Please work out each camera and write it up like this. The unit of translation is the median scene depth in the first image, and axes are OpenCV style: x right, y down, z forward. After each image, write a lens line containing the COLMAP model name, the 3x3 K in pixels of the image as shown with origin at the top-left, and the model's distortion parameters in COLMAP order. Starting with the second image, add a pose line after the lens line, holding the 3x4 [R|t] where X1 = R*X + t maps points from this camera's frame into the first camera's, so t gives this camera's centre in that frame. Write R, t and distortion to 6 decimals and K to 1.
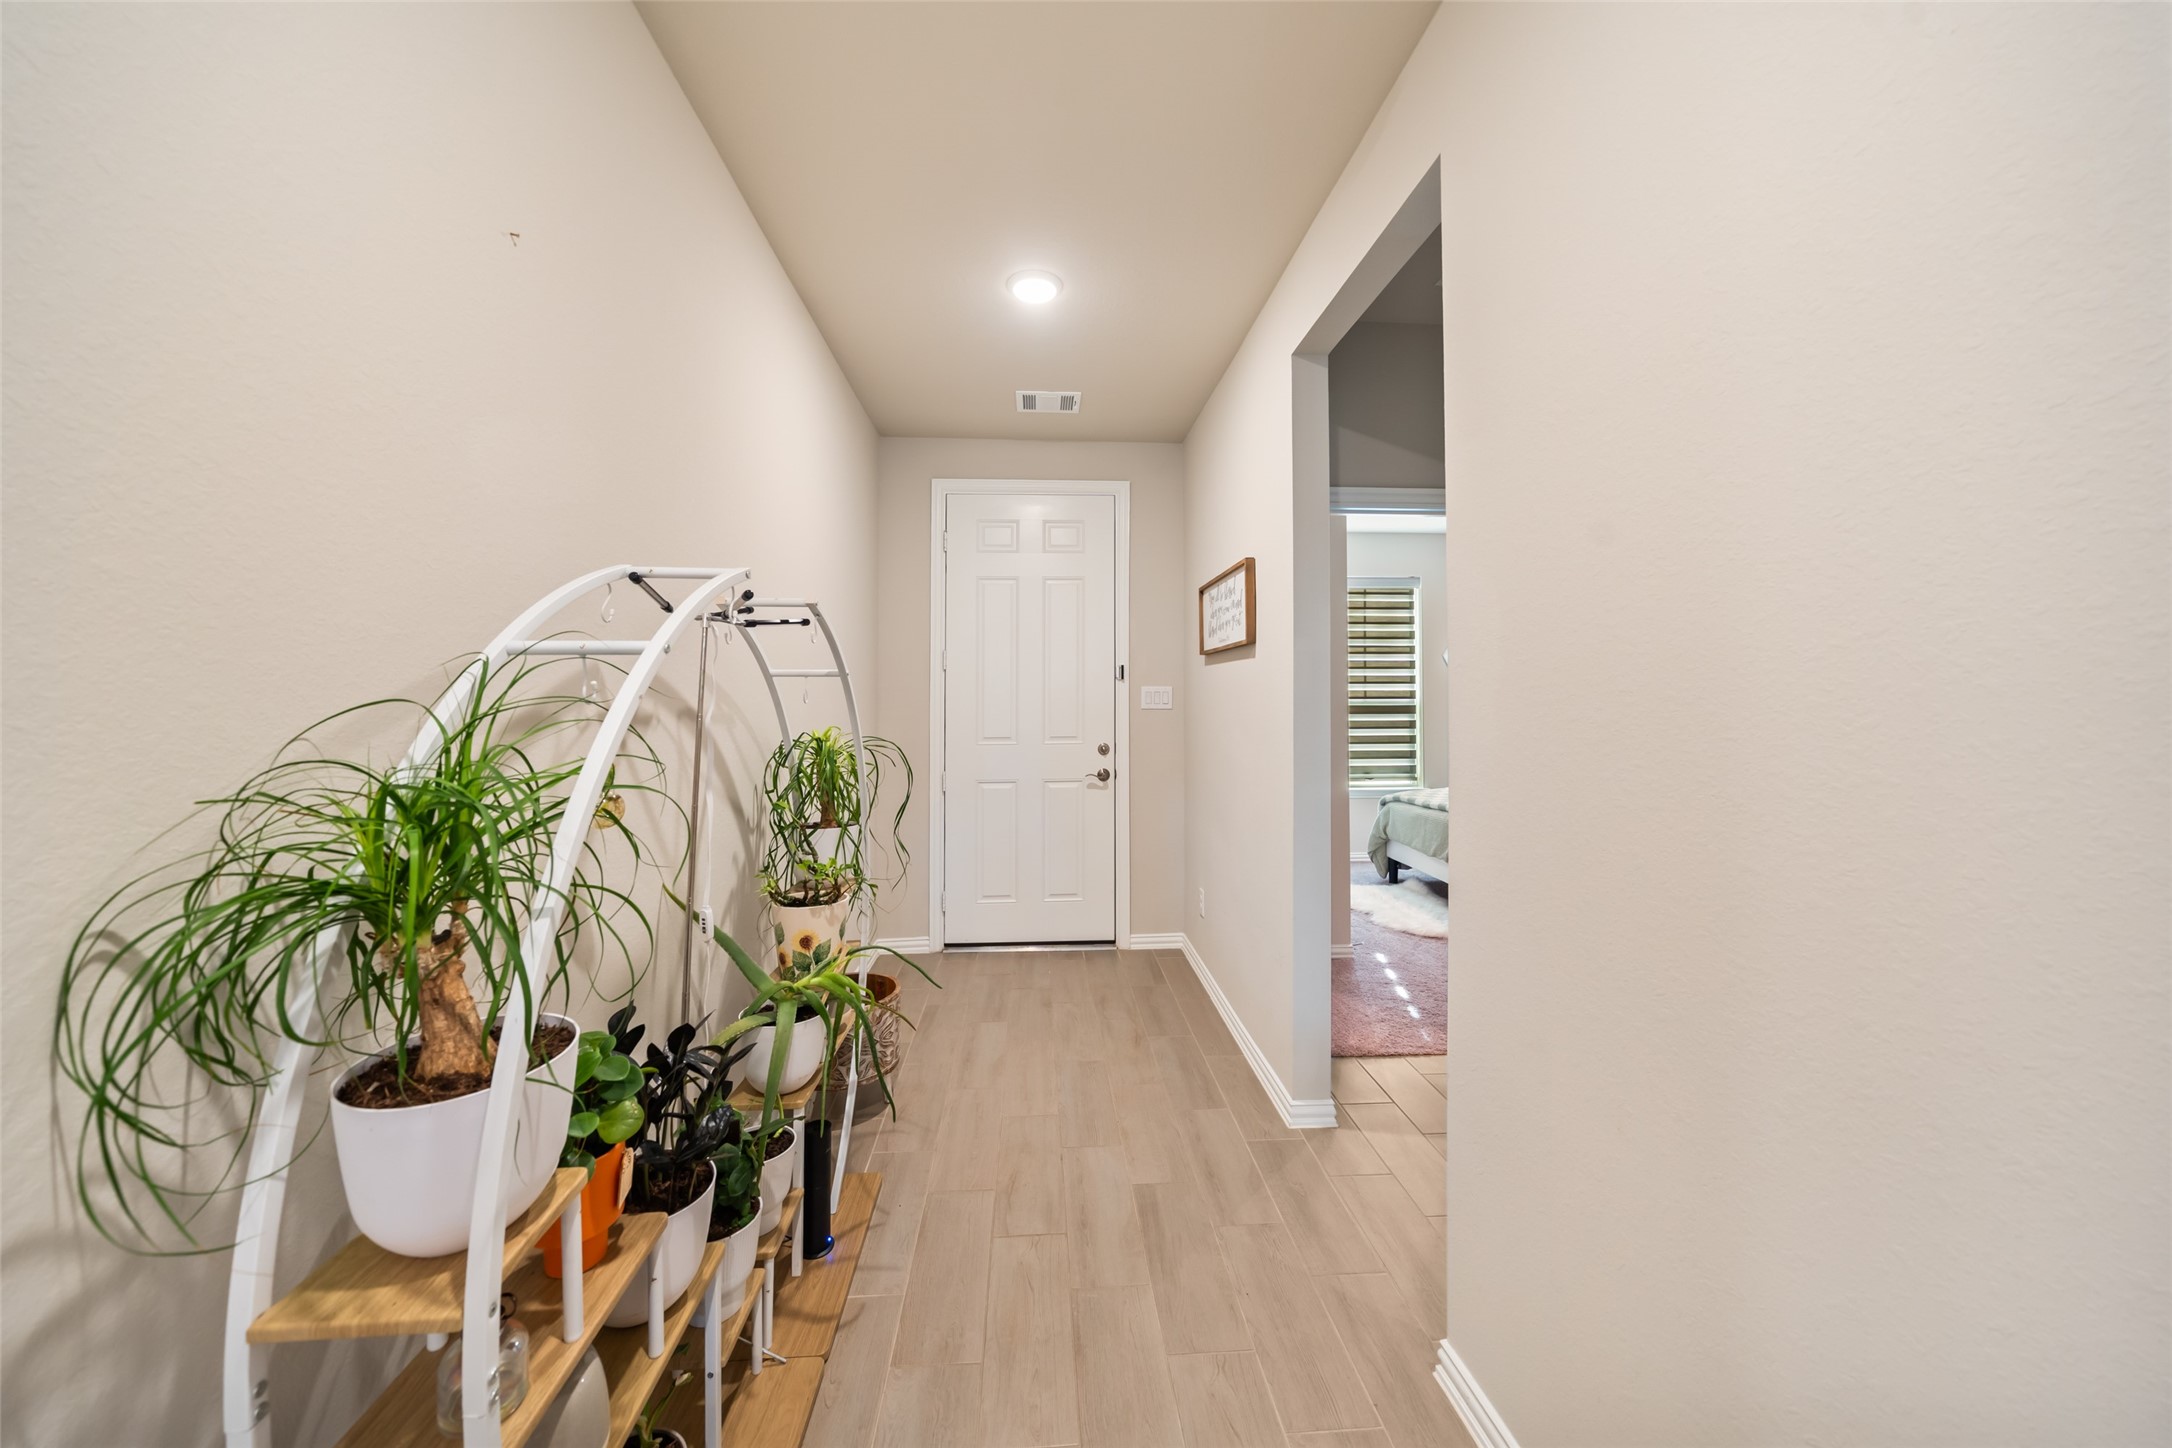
lens RADIAL K [[754.5, 0, 1086.0], [0, 754.5, 704.5], [0, 0, 1]] dist [-0.003242, -0.000223]
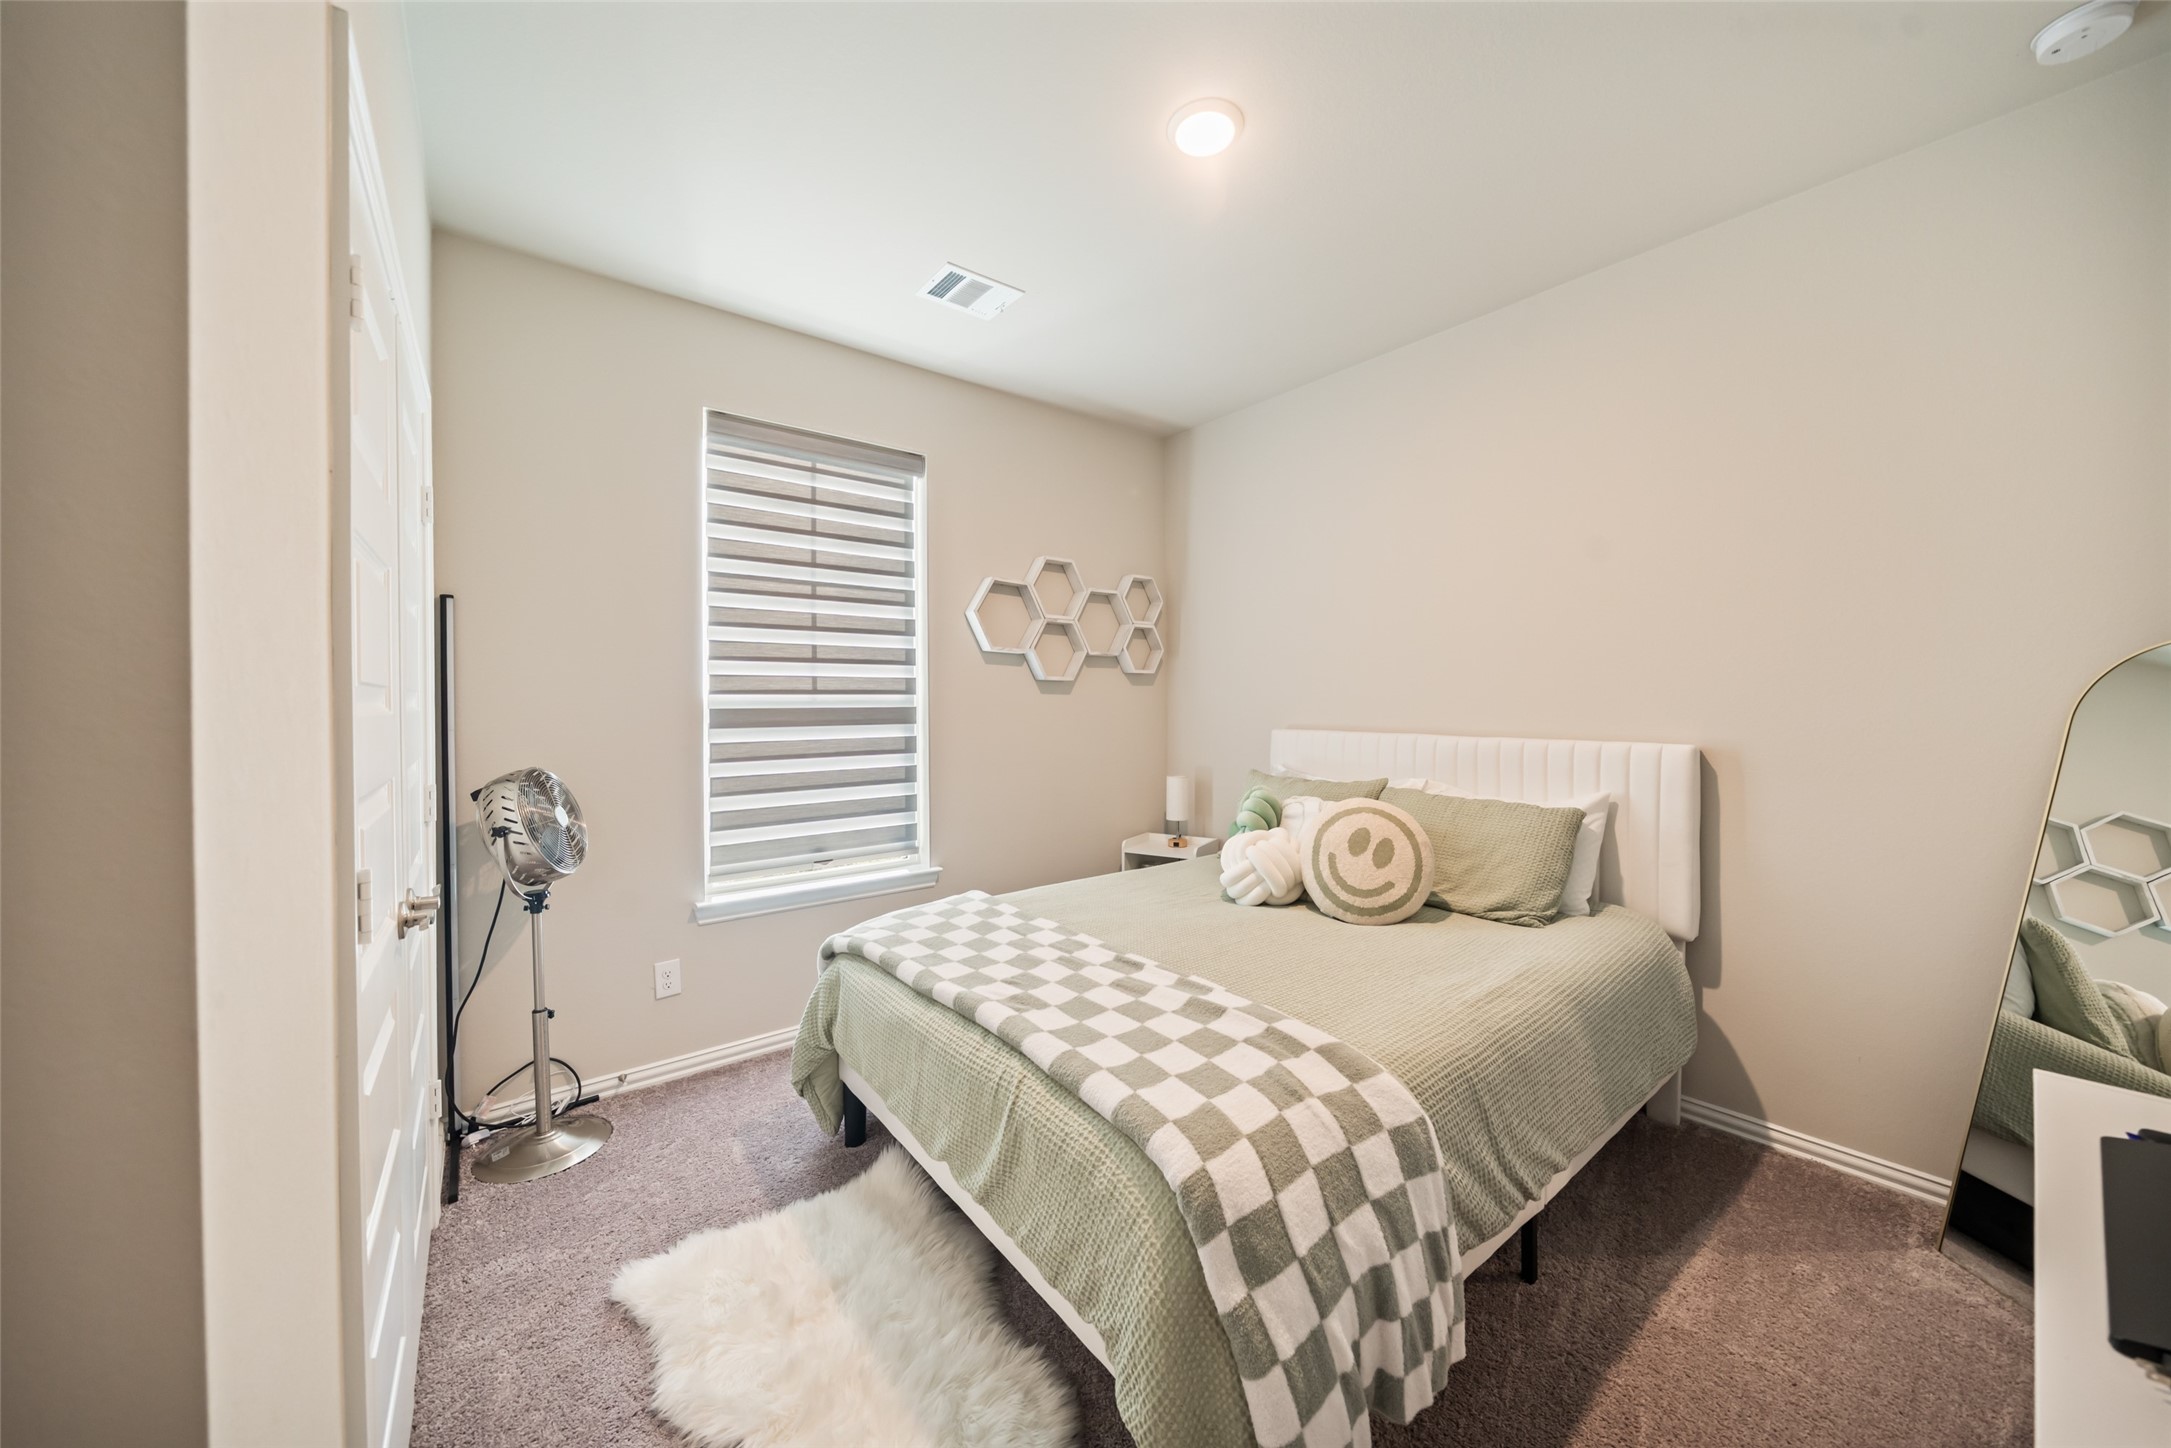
lens RADIAL K [[754.2, 0, 1075.9], [0, 754.2, 709.9], [0, 0, 1]] dist [-0.003242, -0.000223]
pose [[0.830457, -0.005086, 0.557060, 0.242938], [-0.003726, 0.999885, 0.014684, -0.005014], [-0.557071, -0.014270, 0.830343, 0.515496]]
